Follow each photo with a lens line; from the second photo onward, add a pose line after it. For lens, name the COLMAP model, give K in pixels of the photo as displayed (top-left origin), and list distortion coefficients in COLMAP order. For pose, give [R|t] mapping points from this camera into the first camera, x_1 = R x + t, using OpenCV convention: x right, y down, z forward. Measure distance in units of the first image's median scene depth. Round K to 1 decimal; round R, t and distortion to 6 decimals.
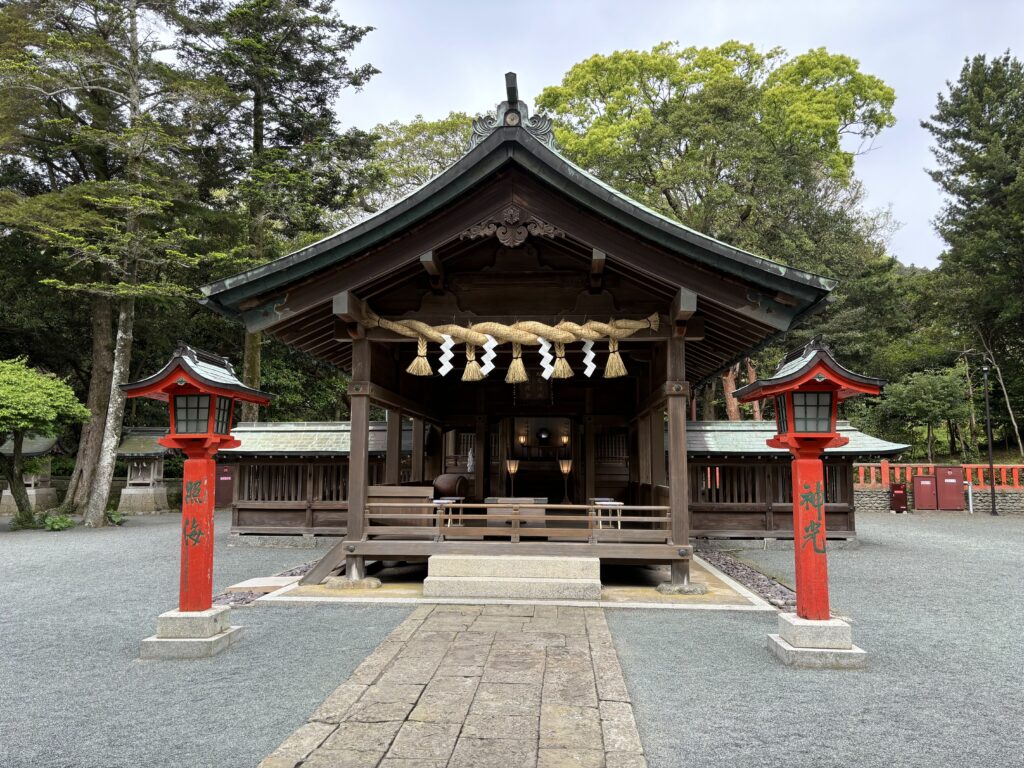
lens RADIAL K [[766.8, 0, 512.0], [0, 766.8, 384.0], [0, 0, 1]] dist [0.053987, -0.006346]
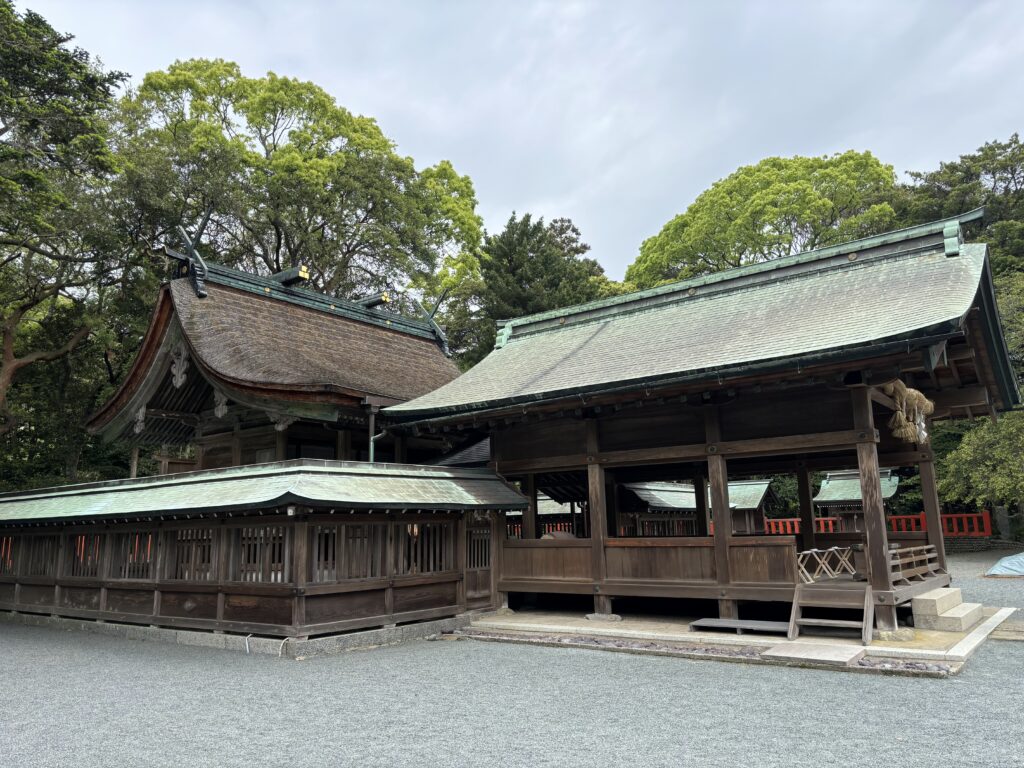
lens RADIAL K [[766.8, 0, 512.0], [0, 766.8, 384.0], [0, 0, 1]] dist [0.053987, -0.006346]
pose [[0.547356, 0.139777, 0.825144, -1.334972], [-0.065149, 0.990078, -0.124500, 0.097009], [-0.834360, 0.014388, 0.551032, 0.855413]]
